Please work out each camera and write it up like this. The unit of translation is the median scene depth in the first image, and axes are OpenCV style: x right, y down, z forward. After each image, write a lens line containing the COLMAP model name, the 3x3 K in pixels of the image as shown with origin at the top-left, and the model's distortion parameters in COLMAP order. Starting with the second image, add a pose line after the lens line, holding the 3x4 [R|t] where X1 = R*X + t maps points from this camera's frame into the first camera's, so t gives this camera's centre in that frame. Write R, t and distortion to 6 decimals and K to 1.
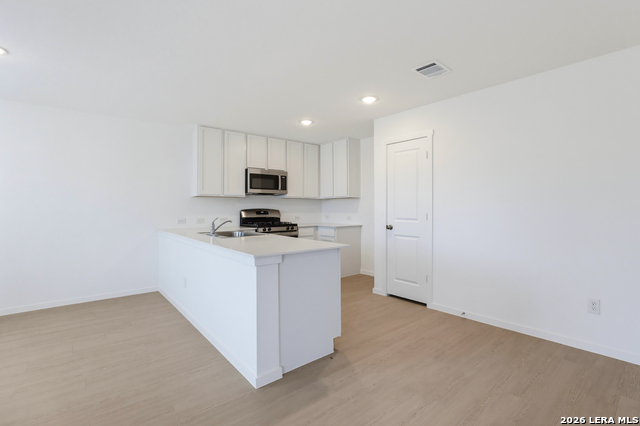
lens RADIAL K [[300.1, 0, 322.5], [0, 300.1, 206.7], [0, 0, 1]] dist [-0.023973, 0.000523]
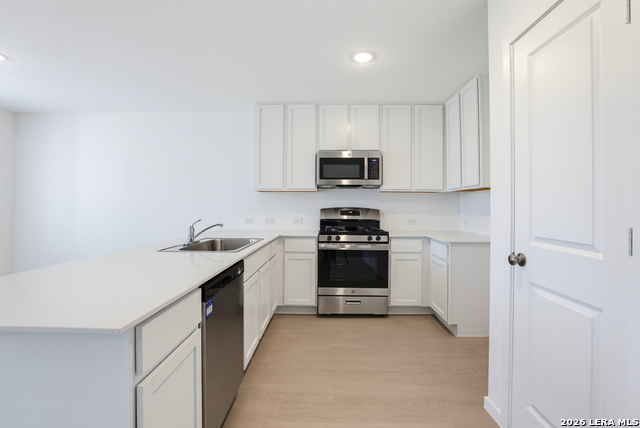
lens RADIAL K [[300.1, 0, 321.5], [0, 300.1, 202.5], [0, 0, 1]] dist [-0.023973, 0.000523]
pose [[0.759059, -0.002434, -0.651018, 0.225285], [-0.003630, 0.999962, -0.007971, 0.001185], [0.651012, 0.008414, 0.759021, 0.451112]]
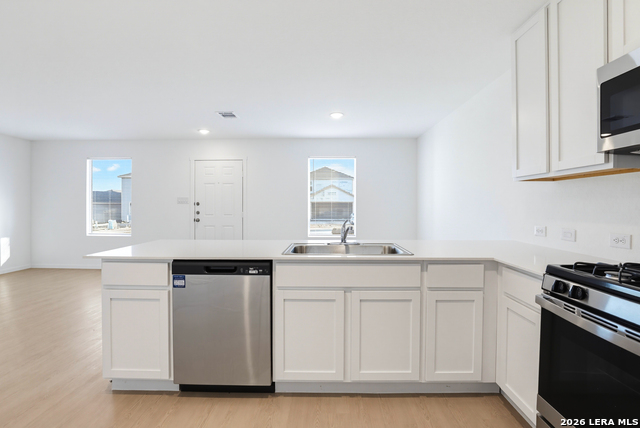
lens RADIAL K [[300.1, 0, 319.2], [0, 300.1, 212.0], [0, 0, 1]] dist [-0.023973, 0.000523]
pose [[-0.654451, 0.013642, -0.755981, 0.145091], [0.002192, 0.999867, 0.016145, 0.004638], [0.756101, 0.008909, -0.654394, 0.959266]]
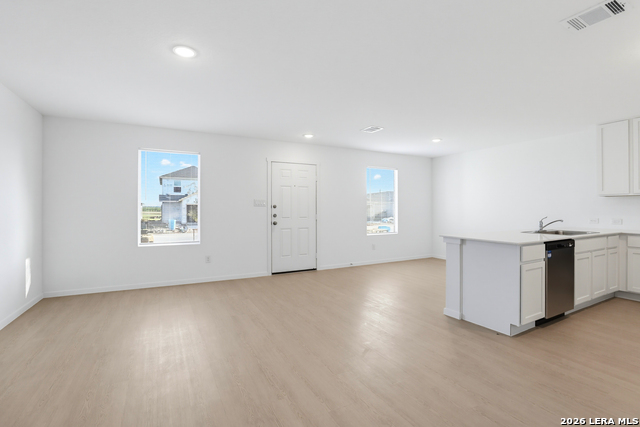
lens RADIAL K [[300.1, 0, 322.1], [0, 300.1, 207.8], [0, 0, 1]] dist [-0.023973, 0.000523]
pose [[-0.187718, -0.001863, -0.982221, 0.638888], [0.005702, 0.999979, -0.002987, 0.000315], [0.982206, -0.006161, -0.187703, 0.255493]]
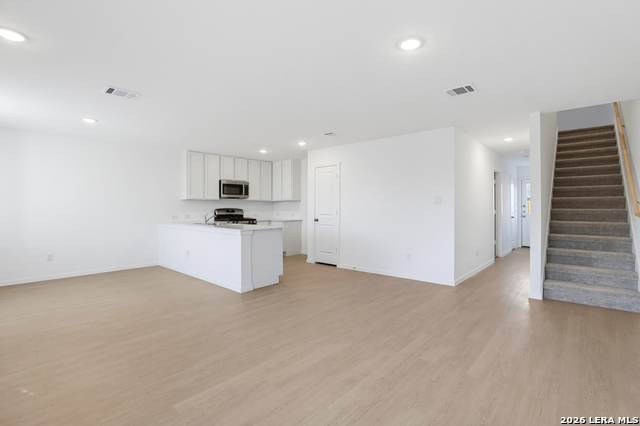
lens RADIAL K [[300.1, 0, 322.4], [0, 300.1, 204.9], [0, 0, 1]] dist [-0.023973, 0.000523]
pose [[0.988231, 0.001592, 0.152963, 0.009203], [-0.000810, 0.999986, -0.005172, -0.002724], [-0.152969, 0.004987, 0.988218, -0.475012]]
